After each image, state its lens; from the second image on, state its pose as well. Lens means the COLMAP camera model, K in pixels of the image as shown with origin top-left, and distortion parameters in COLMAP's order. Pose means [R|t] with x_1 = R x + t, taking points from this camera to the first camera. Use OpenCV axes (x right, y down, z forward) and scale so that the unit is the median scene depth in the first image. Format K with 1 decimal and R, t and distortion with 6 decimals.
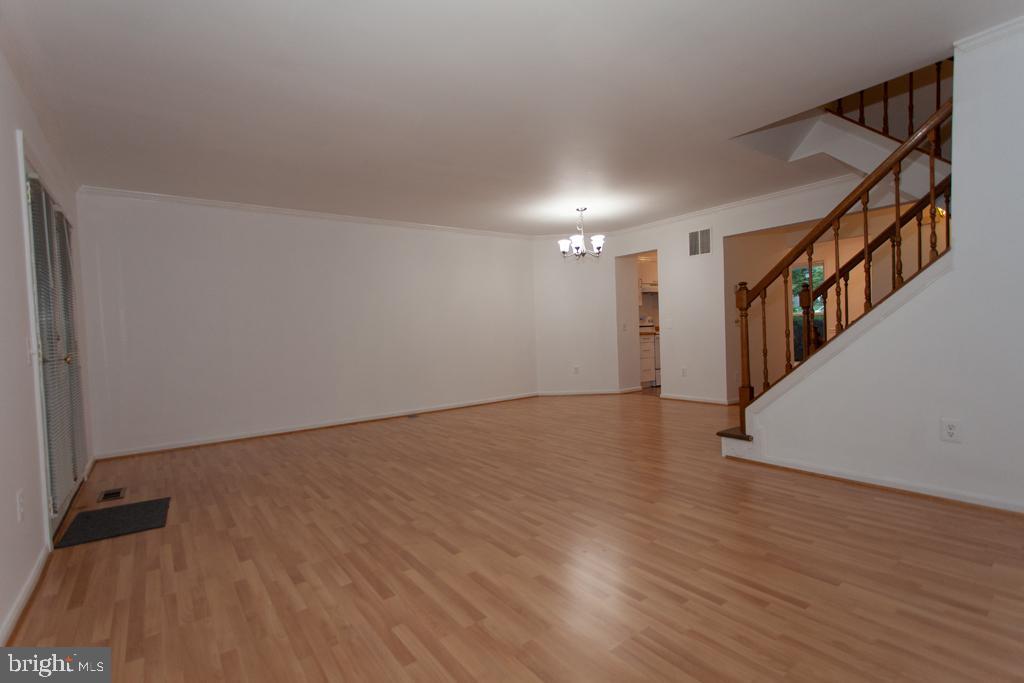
lens RADIAL K [[480.5, 0, 507.1], [0, 480.5, 343.2], [0, 0, 1]] dist [0.004135, -0.000100]
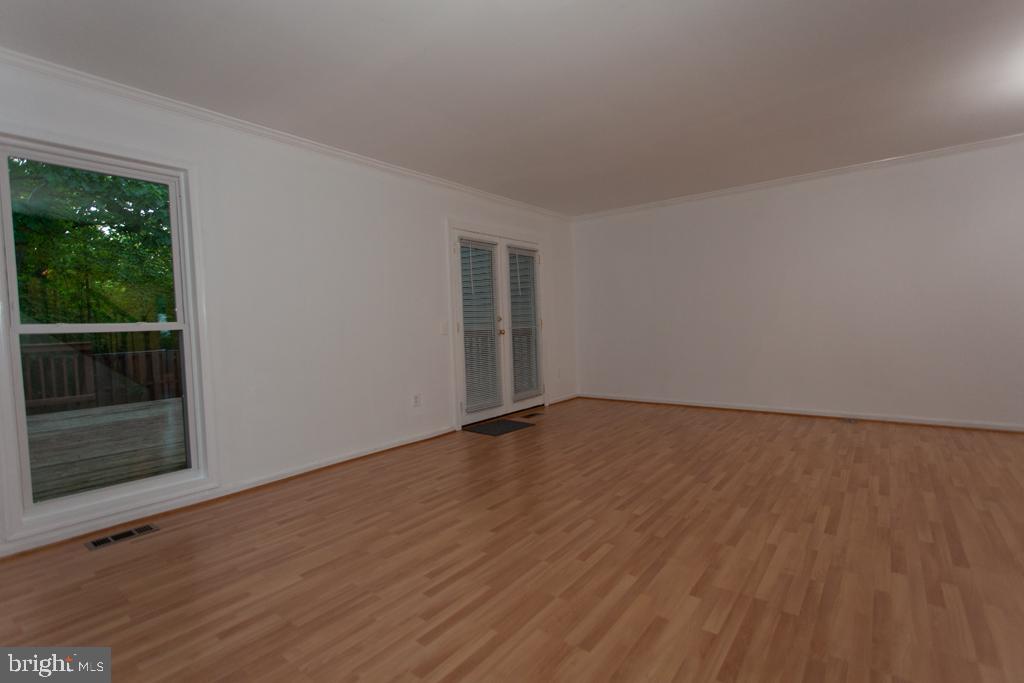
lens RADIAL K [[480.5, 0, 507.1], [0, 480.5, 343.2], [0, 0, 1]] dist [0.004135, -0.000100]
pose [[0.262841, 0.068159, -0.962429, 0.732577], [-0.001460, 0.997529, 0.070246, -0.045801], [0.964838, -0.017059, 0.262291, 0.515874]]
